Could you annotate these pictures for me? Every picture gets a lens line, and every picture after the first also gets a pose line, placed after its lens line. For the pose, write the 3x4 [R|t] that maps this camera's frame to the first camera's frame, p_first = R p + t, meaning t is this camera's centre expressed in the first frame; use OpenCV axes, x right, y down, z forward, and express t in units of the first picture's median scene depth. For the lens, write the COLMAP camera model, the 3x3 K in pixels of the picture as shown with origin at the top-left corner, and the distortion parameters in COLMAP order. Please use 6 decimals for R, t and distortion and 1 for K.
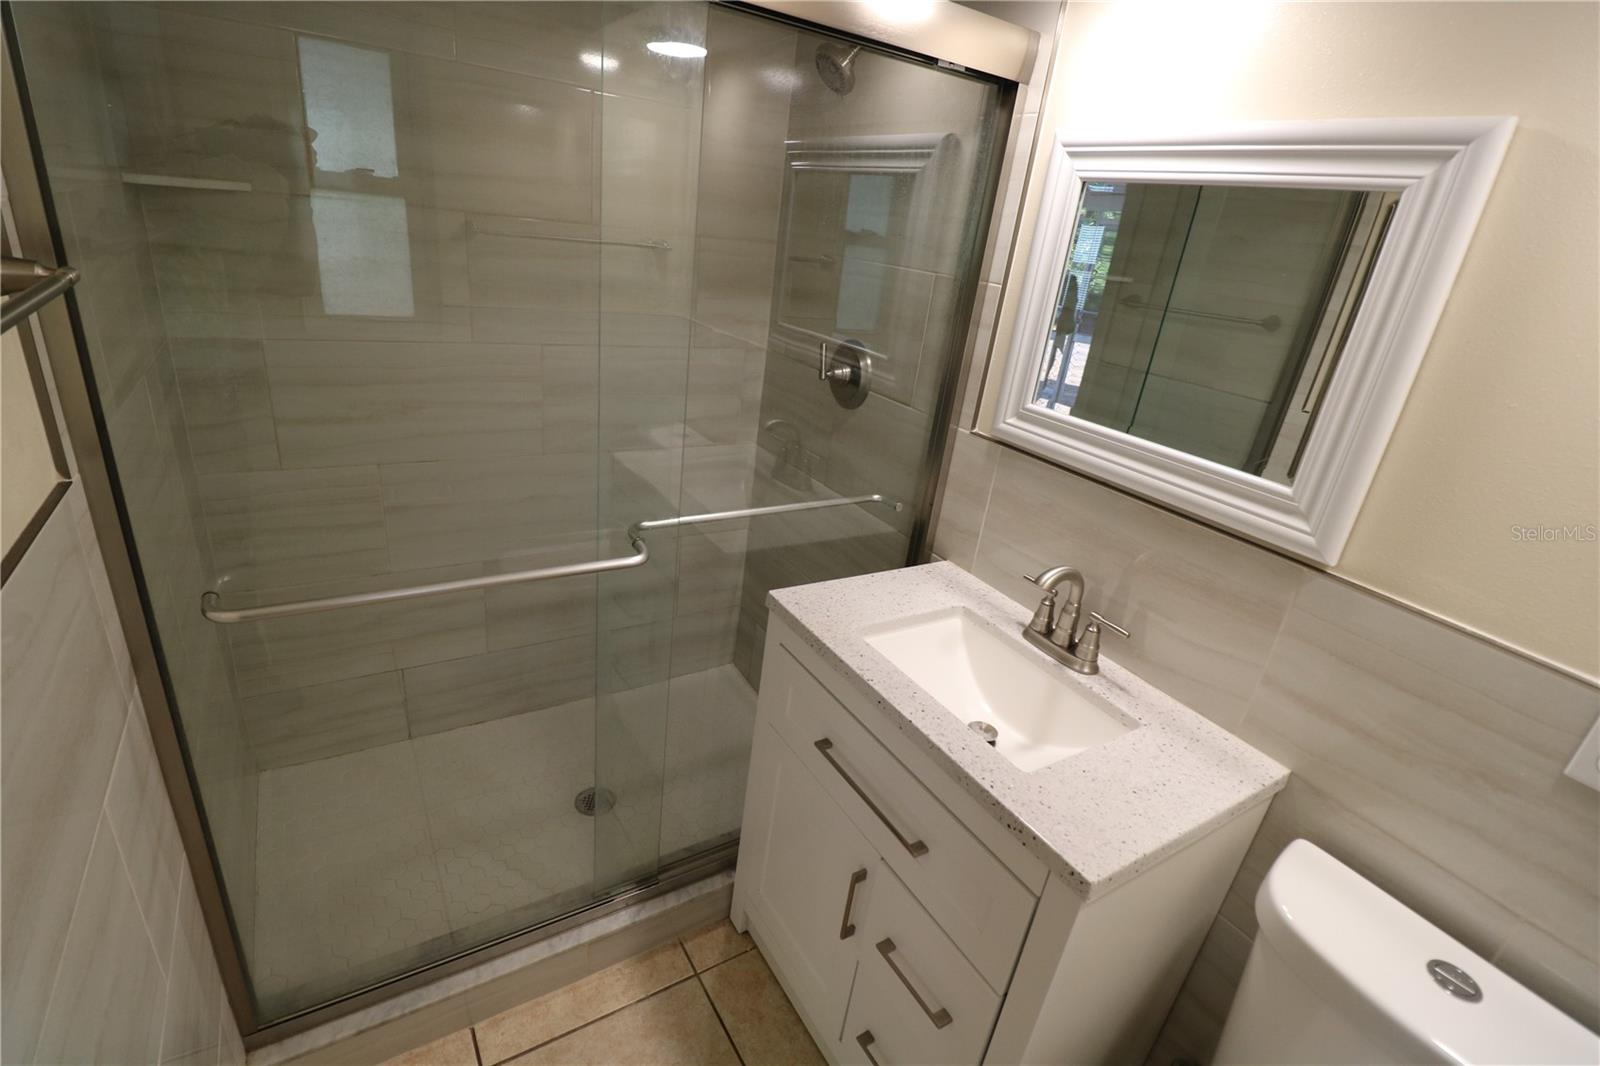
lens RADIAL K [[742.0, 0, 795.3], [0, 742.0, 538.9], [0, 0, 1]] dist [-0.010922, -0.006888]
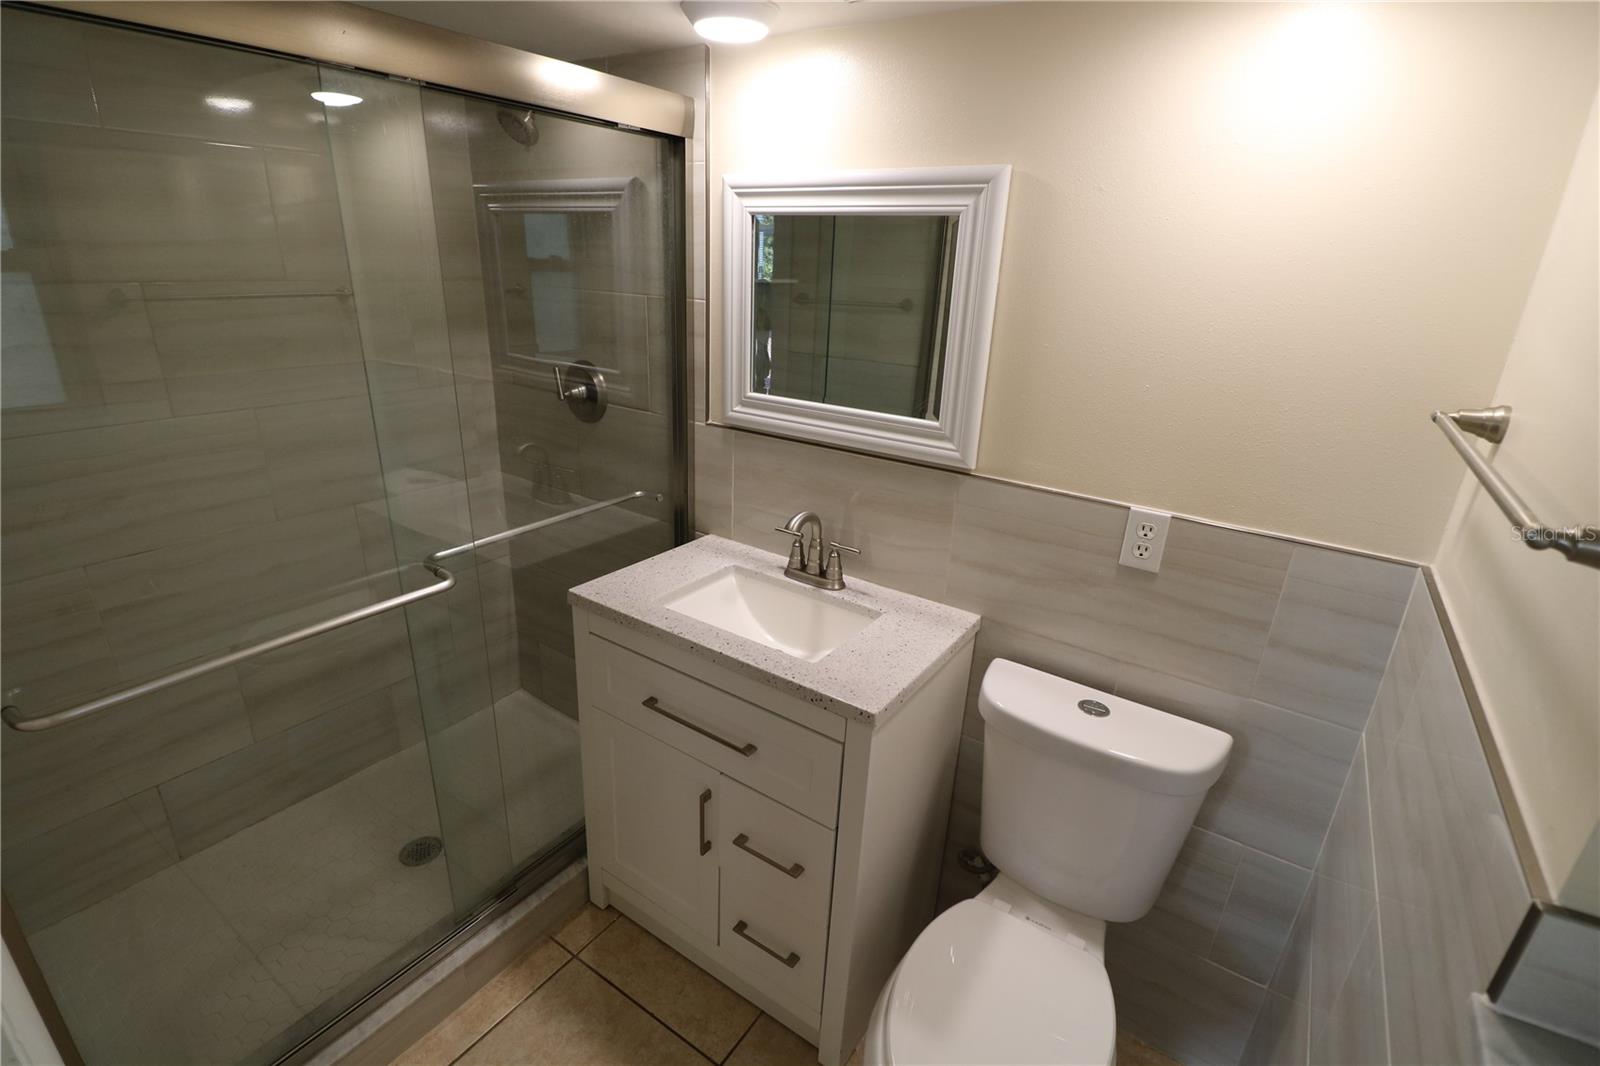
lens RADIAL K [[742.0, 0, 801.2], [0, 742.0, 536.4], [0, 0, 1]] dist [-0.010922, -0.006888]
pose [[0.910347, -0.212655, 0.355031, -0.092424], [0.217532, 0.975690, 0.026631, 0.036980], [-0.352064, 0.052987, 0.934475, -0.172531]]
